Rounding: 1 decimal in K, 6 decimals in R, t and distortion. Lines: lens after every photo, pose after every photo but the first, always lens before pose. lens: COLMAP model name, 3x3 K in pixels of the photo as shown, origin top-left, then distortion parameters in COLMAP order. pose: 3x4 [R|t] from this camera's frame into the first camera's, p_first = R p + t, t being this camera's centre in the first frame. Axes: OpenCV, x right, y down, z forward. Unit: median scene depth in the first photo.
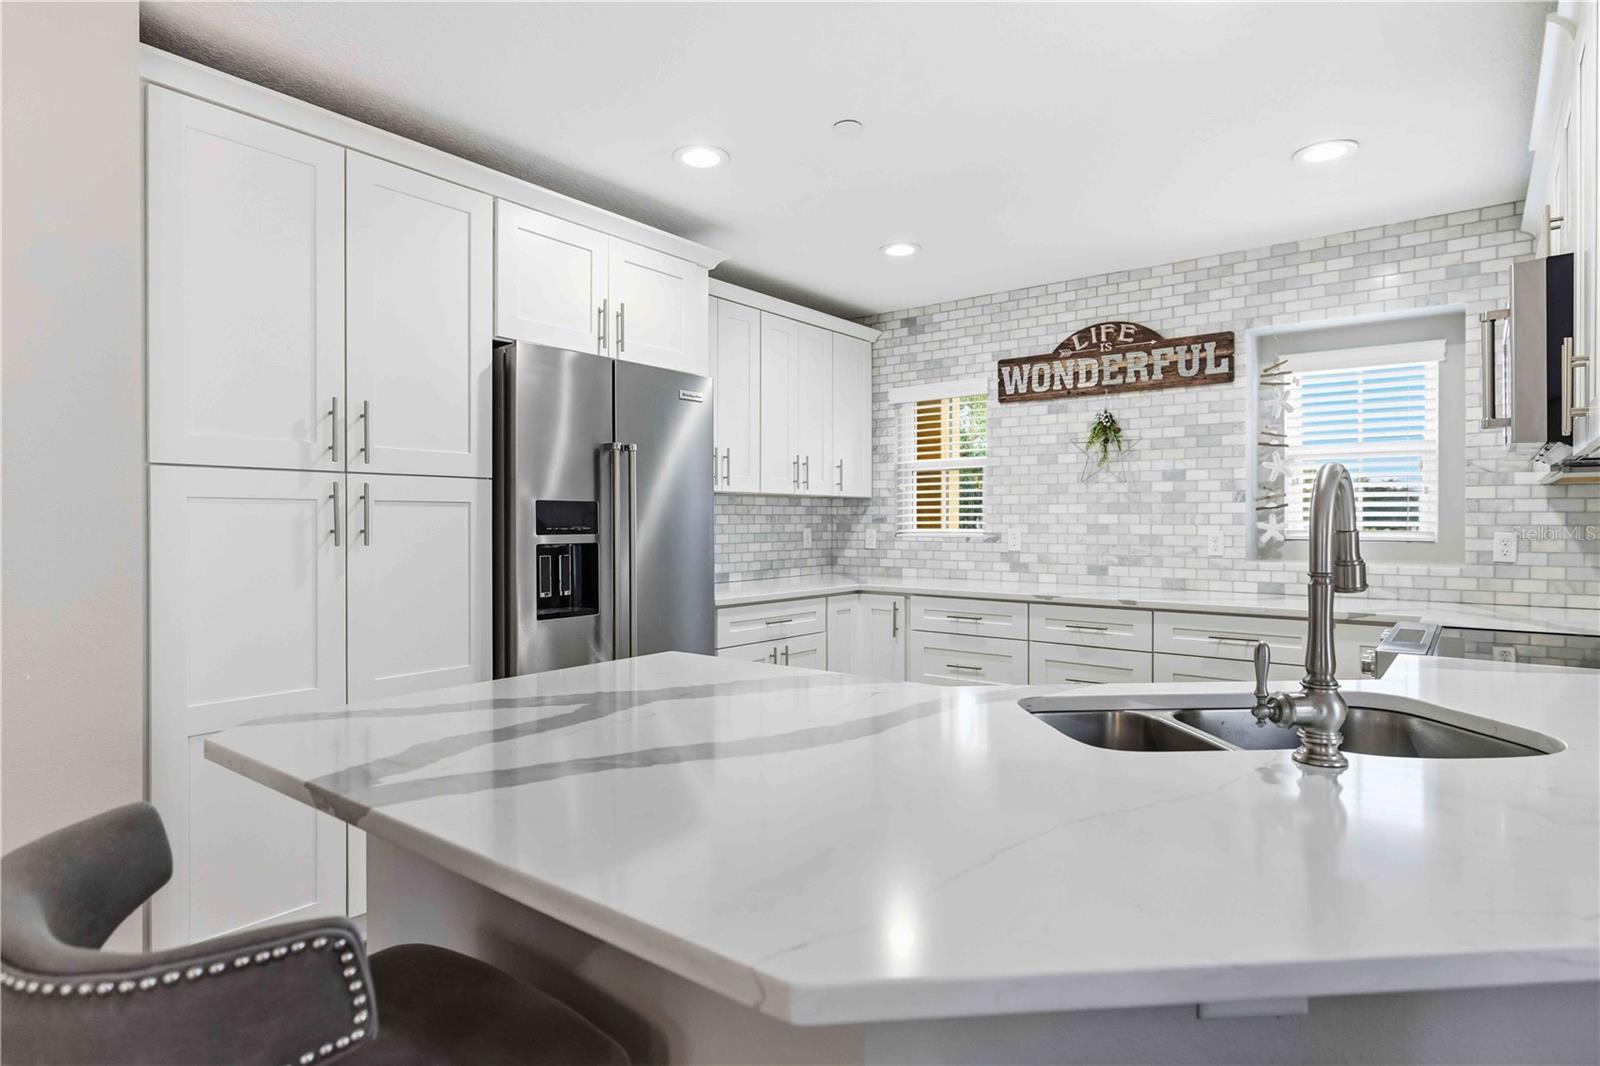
lens RADIAL K [[851.7, 0, 793.0], [0, 851.7, 527.8], [0, 0, 1]] dist [0.000215, -0.001804]
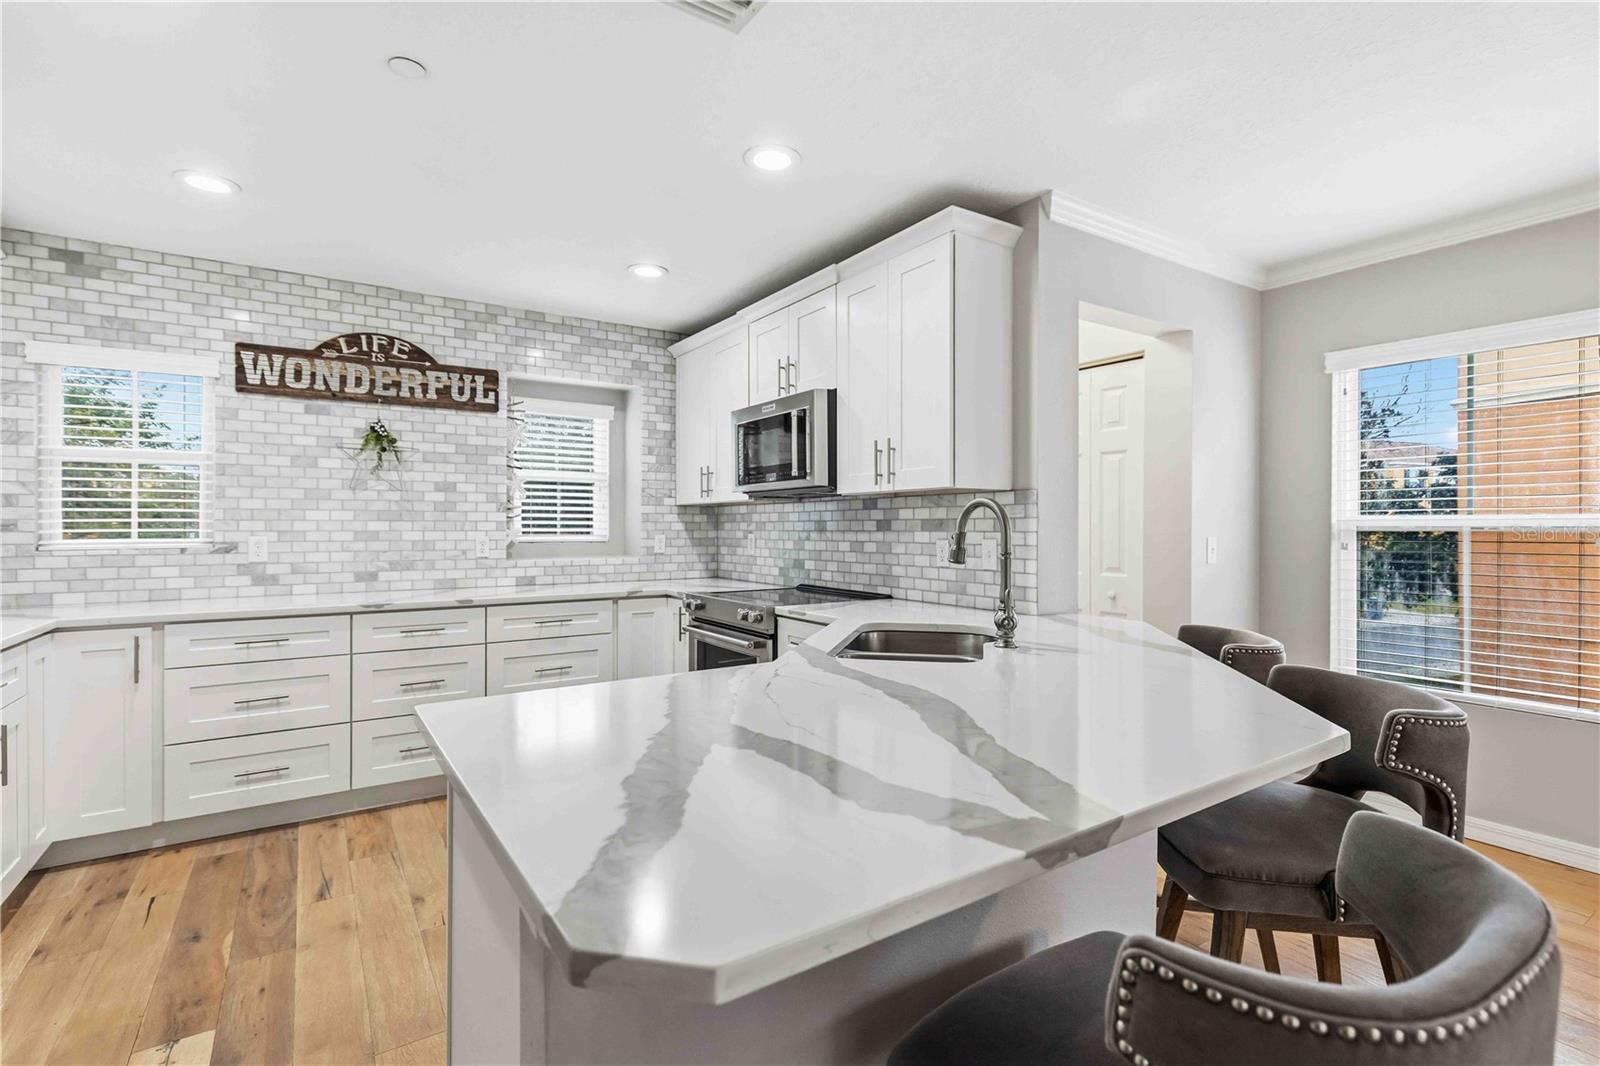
lens RADIAL K [[743.4, 0, 804.8], [0, 743.4, 527.0], [0, 0, 1]] dist [-0.000306, 0.000756]
pose [[0.305159, -0.000833, 0.952301, -0.335060], [0.008716, 0.999960, -0.001919, -0.003057], [-0.952262, 0.008886, 0.305154, 0.250106]]
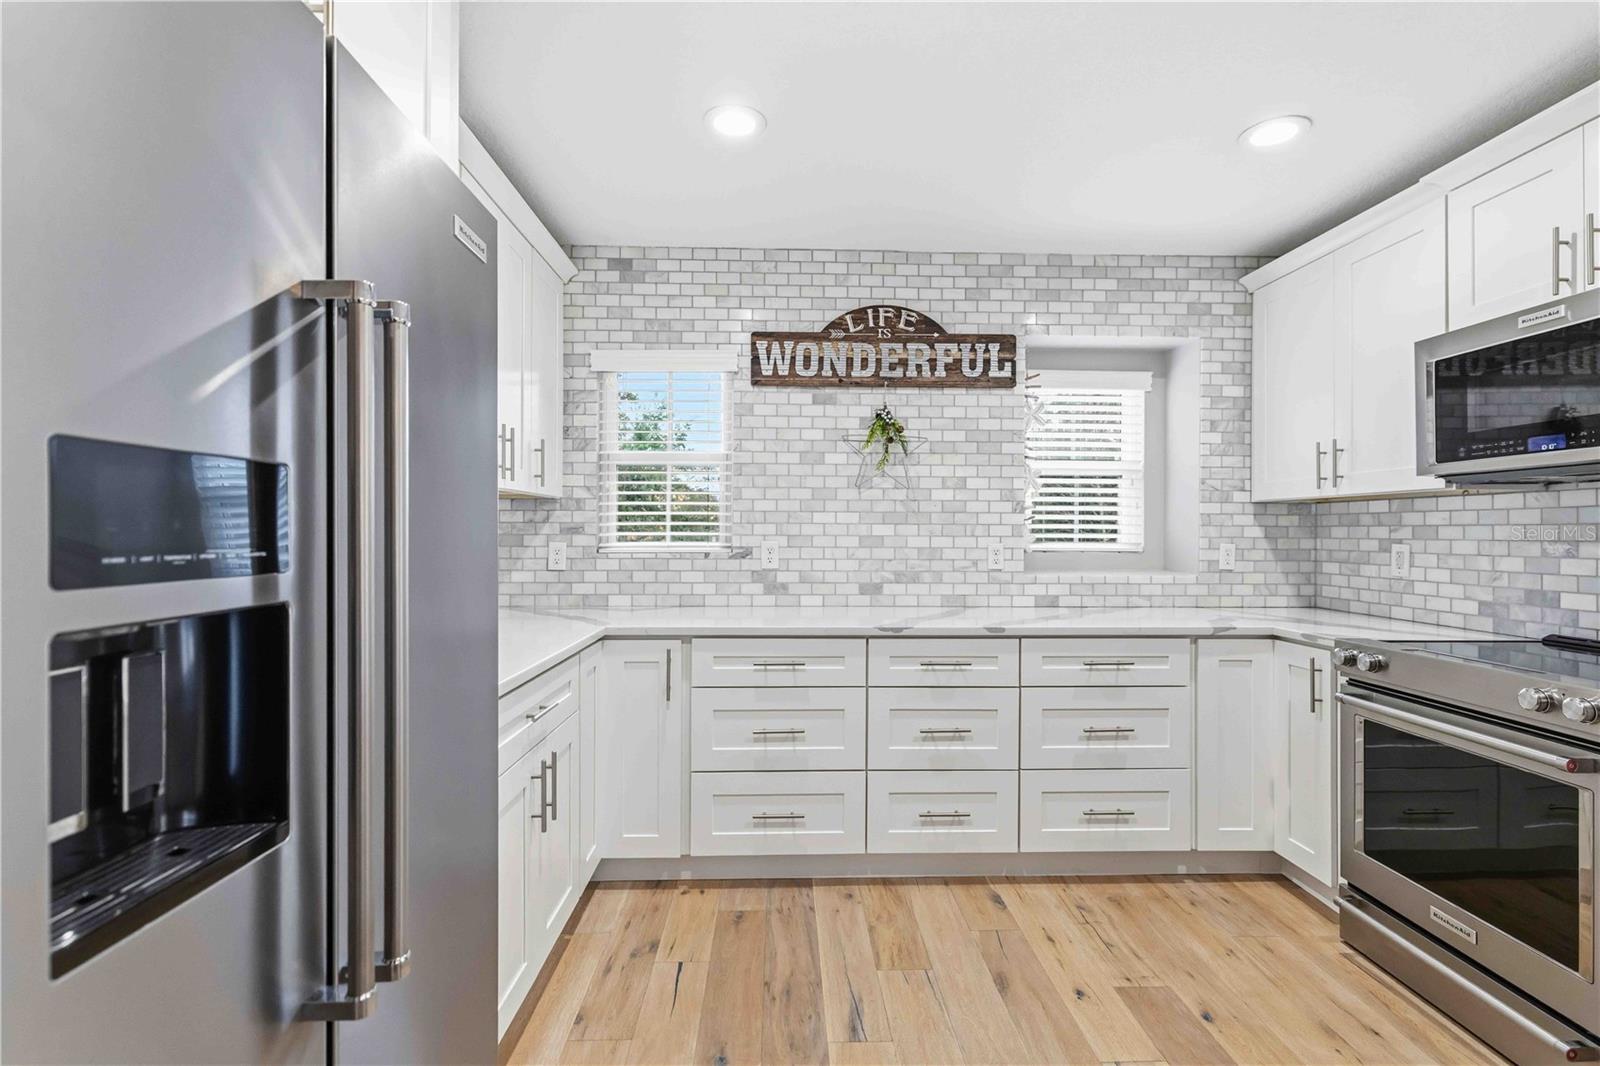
lens RADIAL K [[743.4, 0, 804.1], [0, 743.4, 524.8], [0, 0, 1]] dist [-0.000306, 0.000756]
pose [[0.762784, 0.008507, 0.646597, -0.192621], [0.001583, 0.999886, -0.015023, -0.004610], [-0.646651, 0.012483, 0.762684, 0.488213]]
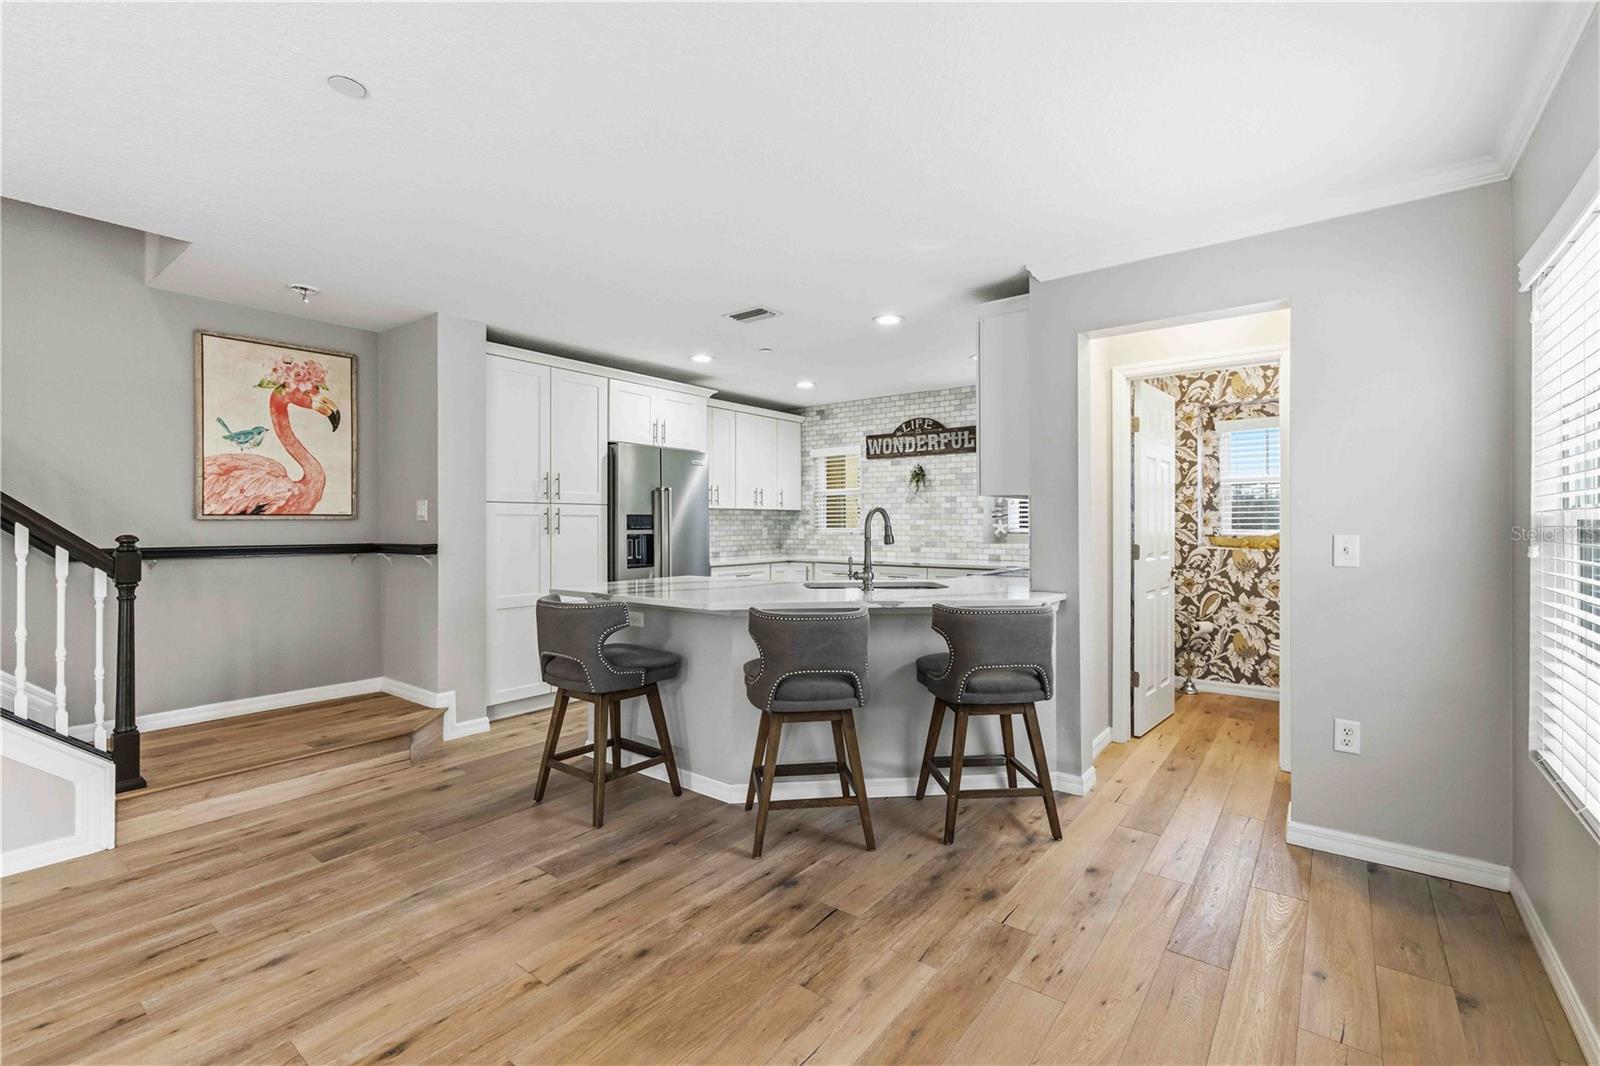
lens RADIAL K [[701.1, 0, 792.5], [0, 701.1, 523.5], [0, 0, 1]] dist [0.003063, 0.001159]
pose [[0.999964, -0.001536, 0.008343, 0.077536], [0.001602, 0.999968, -0.007901, 0.004499], [-0.008330, 0.007914, 0.999934, -0.565491]]
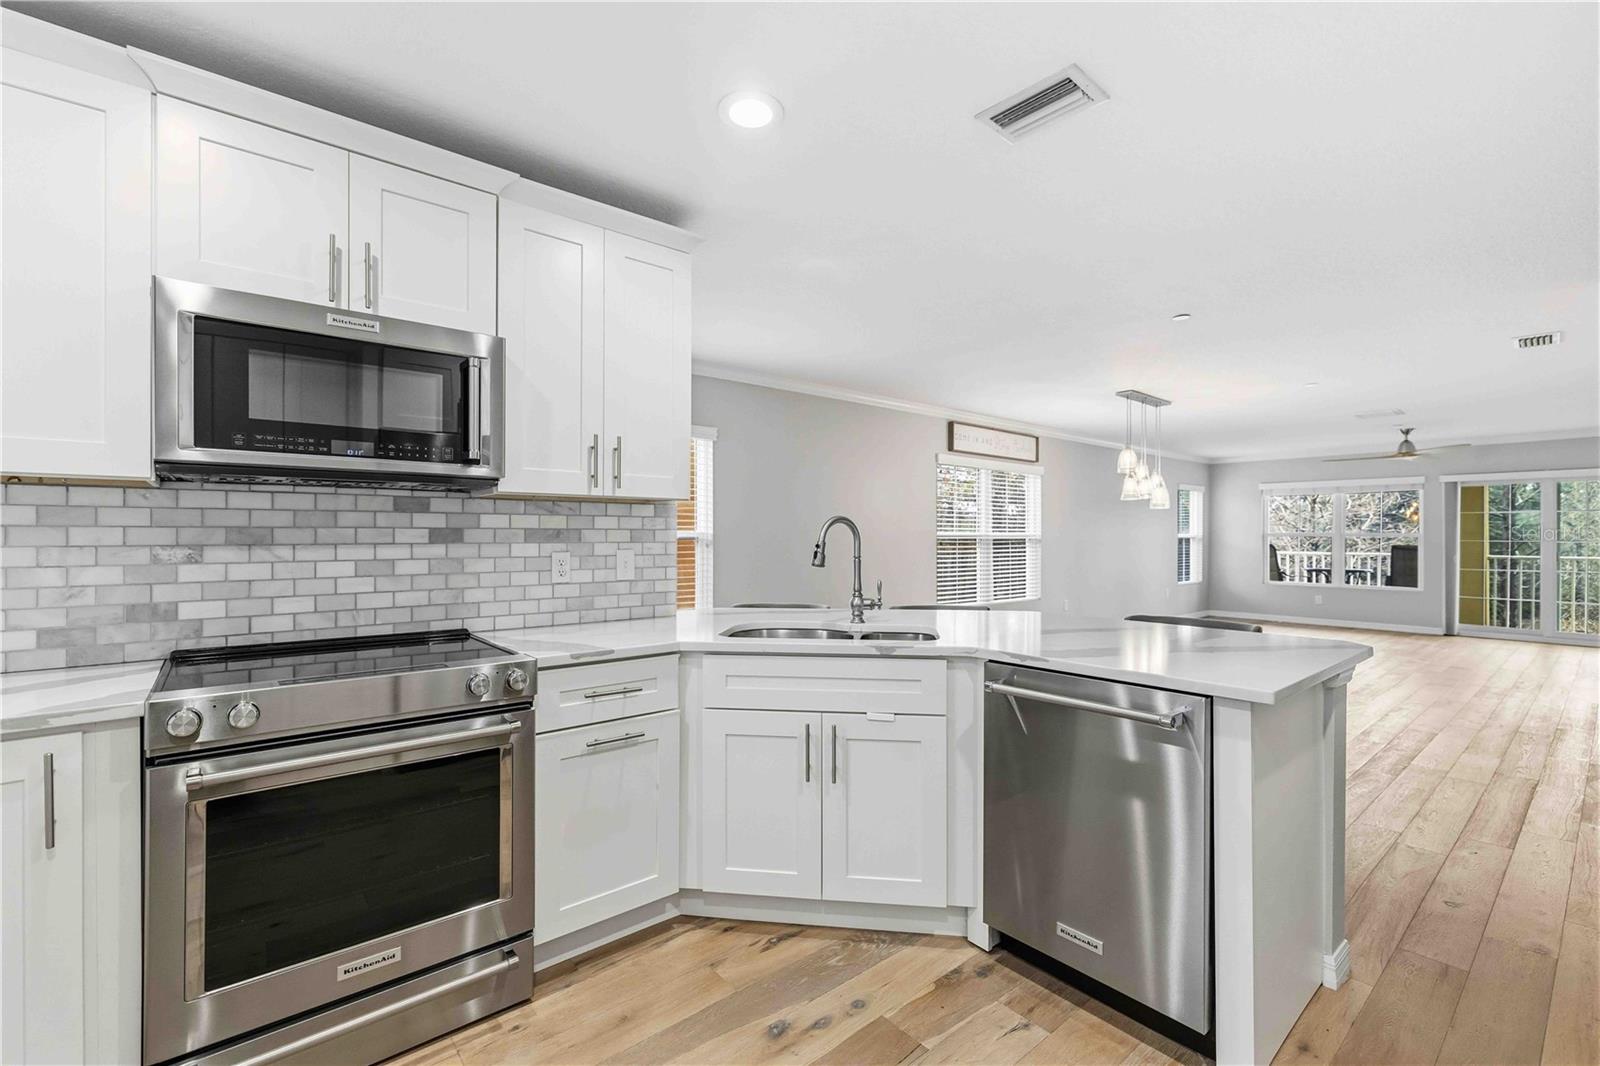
lens RADIAL K [[701.1, 0, 799.7], [0, 701.1, 536.0], [0, 0, 1]] dist [0.003063, 0.001159]
pose [[-0.980955, 0.001496, 0.194228, 0.094061], [0.002588, 0.999982, 0.005368, -0.007735], [-0.194217, 0.005769, -0.980942, 0.923993]]
